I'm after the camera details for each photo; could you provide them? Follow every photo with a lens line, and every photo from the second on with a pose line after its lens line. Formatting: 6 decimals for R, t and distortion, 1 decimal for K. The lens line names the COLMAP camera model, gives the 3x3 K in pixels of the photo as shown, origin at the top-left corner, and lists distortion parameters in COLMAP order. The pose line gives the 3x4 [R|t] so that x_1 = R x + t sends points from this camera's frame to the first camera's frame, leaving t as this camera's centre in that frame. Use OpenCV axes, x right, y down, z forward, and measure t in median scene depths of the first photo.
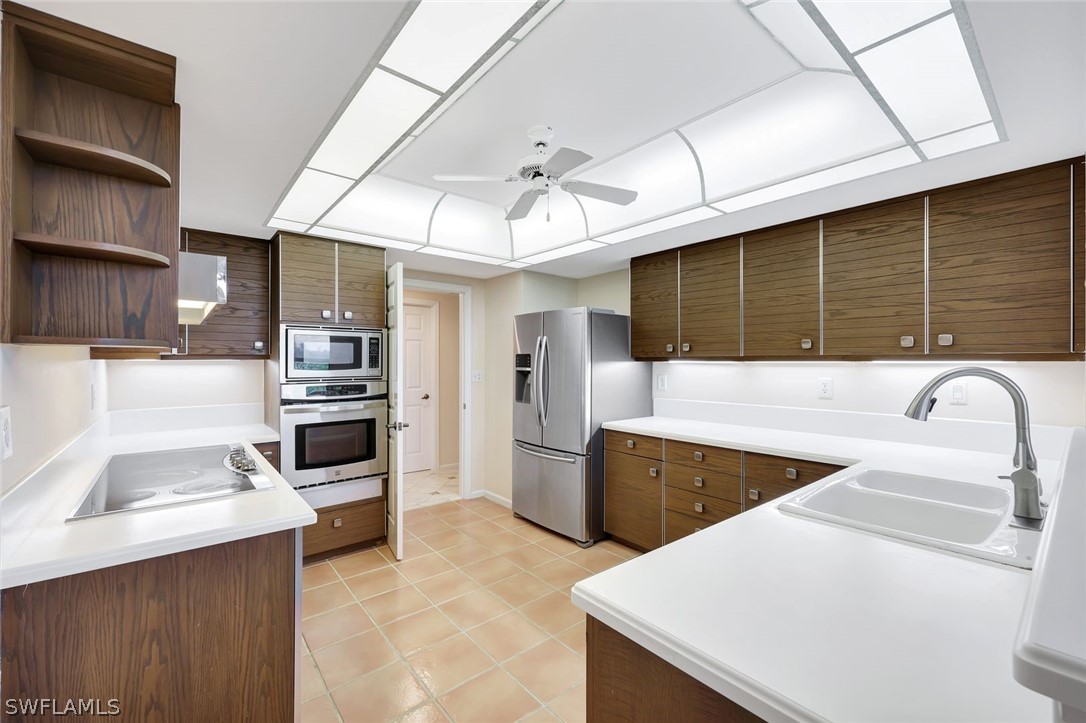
lens RADIAL K [[438.2, 0, 542.6], [0, 438.2, 362.5], [0, 0, 1]] dist [-0.005011, 0.000020]
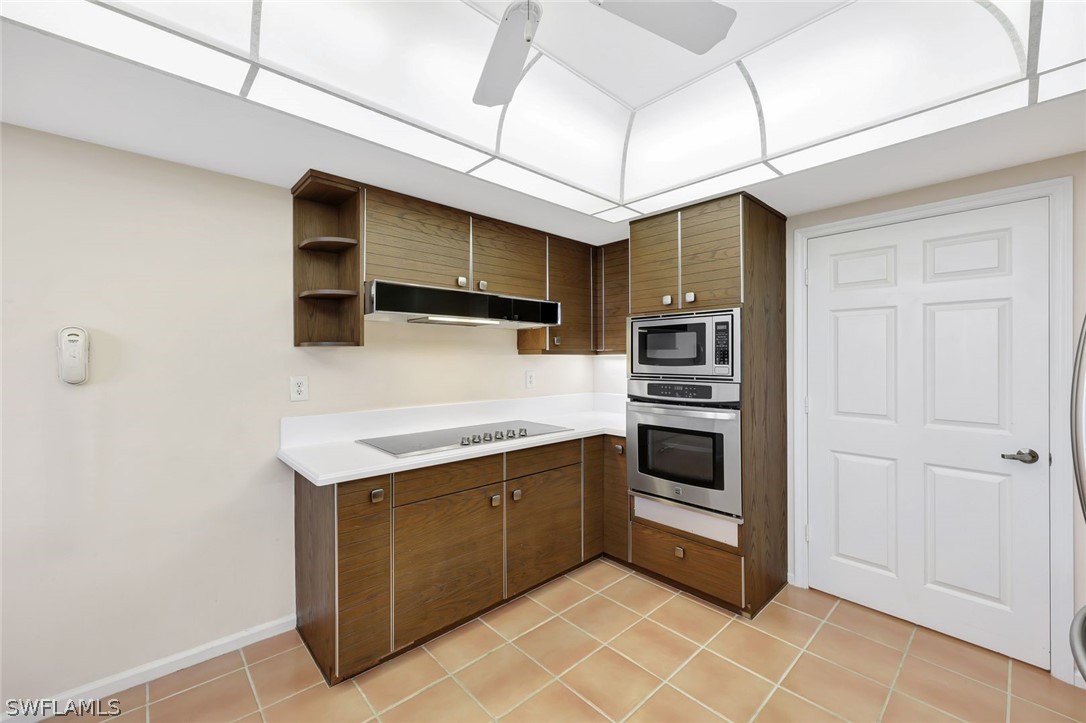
lens RADIAL K [[438.2, 0, 538.0], [0, 438.2, 356.1], [0, 0, 1]] dist [-0.005011, 0.000020]
pose [[0.057571, -0.005061, -0.998329, 0.350937], [-0.000676, 0.999987, -0.005109, 0.003067], [0.998341, 0.000969, 0.057567, 0.719854]]
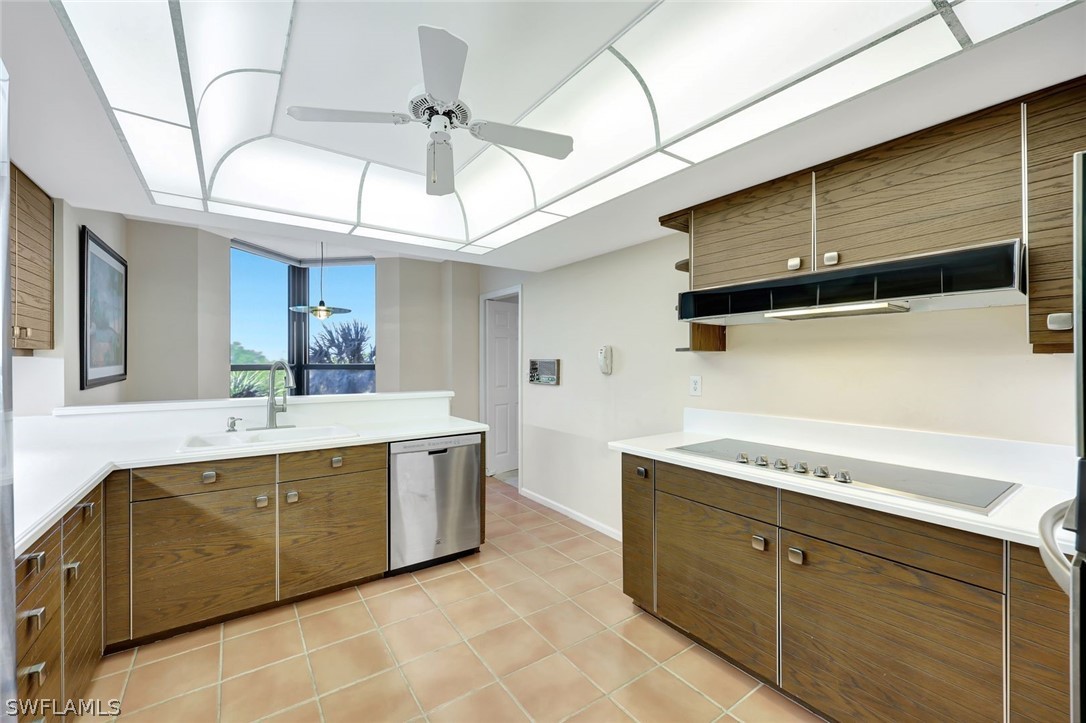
lens RADIAL K [[438.2, 0, 542.8], [0, 438.2, 363.9], [0, 0, 1]] dist [-0.005011, 0.000020]
pose [[-0.997492, -0.003622, 0.070681, -0.162206], [-0.003196, 0.999976, 0.006135, 0.003780], [-0.070701, 0.005894, -0.997480, 1.303435]]
